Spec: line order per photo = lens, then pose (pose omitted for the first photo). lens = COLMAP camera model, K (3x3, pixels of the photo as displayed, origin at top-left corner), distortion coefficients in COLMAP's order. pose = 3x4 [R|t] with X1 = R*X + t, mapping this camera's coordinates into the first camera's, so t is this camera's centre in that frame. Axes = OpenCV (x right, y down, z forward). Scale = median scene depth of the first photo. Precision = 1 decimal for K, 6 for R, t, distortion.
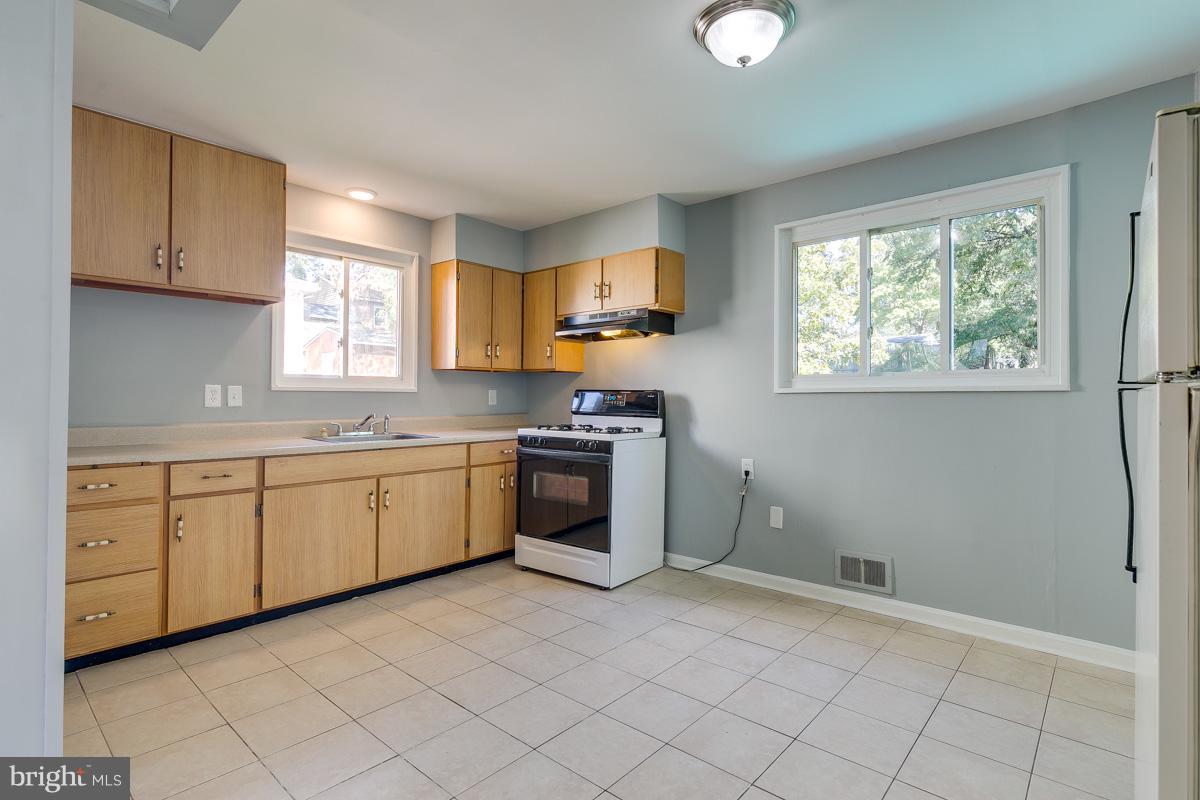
lens RADIAL K [[580.7, 0, 604.1], [0, 580.7, 399.9], [0, 0, 1]] dist [-0.005061, -0.000997]
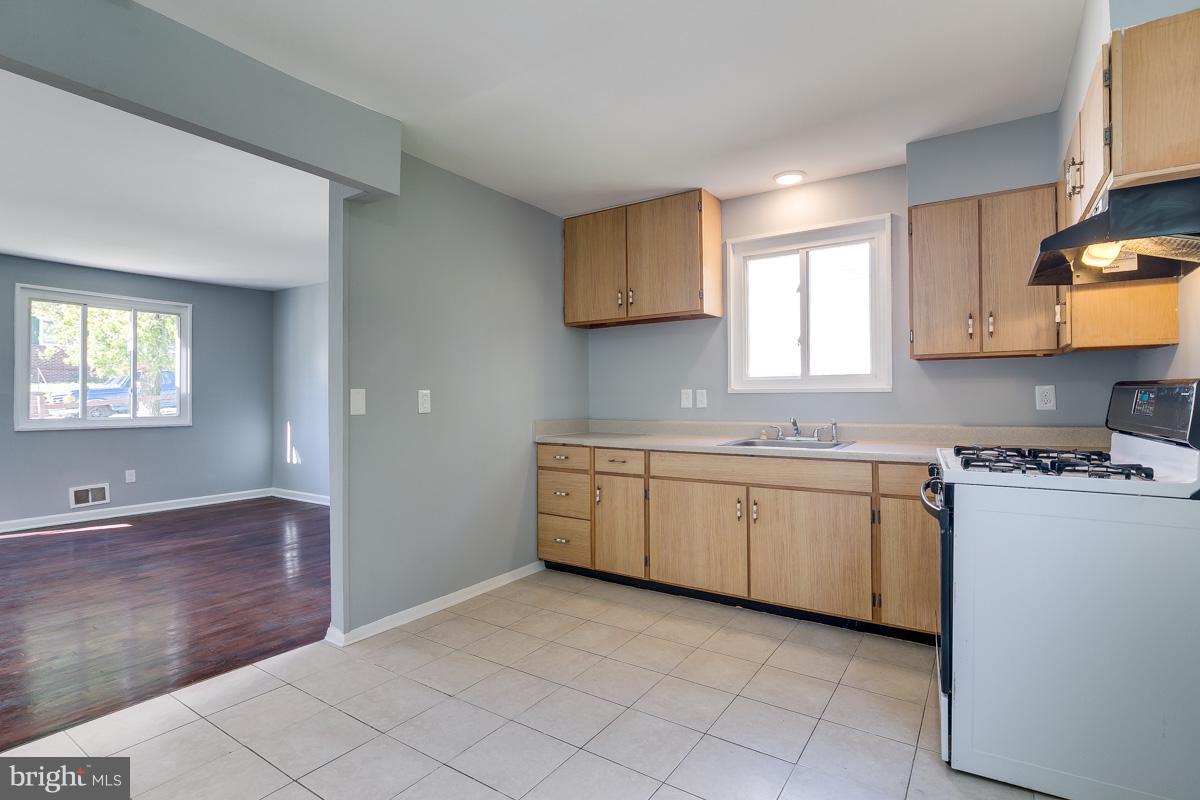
lens RADIAL K [[580.7, 0, 598.3], [0, 580.7, 395.3], [0, 0, 1]] dist [-0.005061, -0.000997]
pose [[0.132887, -0.008655, -0.991093, 0.503433], [0.001973, 0.999962, -0.008468, -0.003448], [0.991129, -0.000830, 0.132899, 0.645464]]
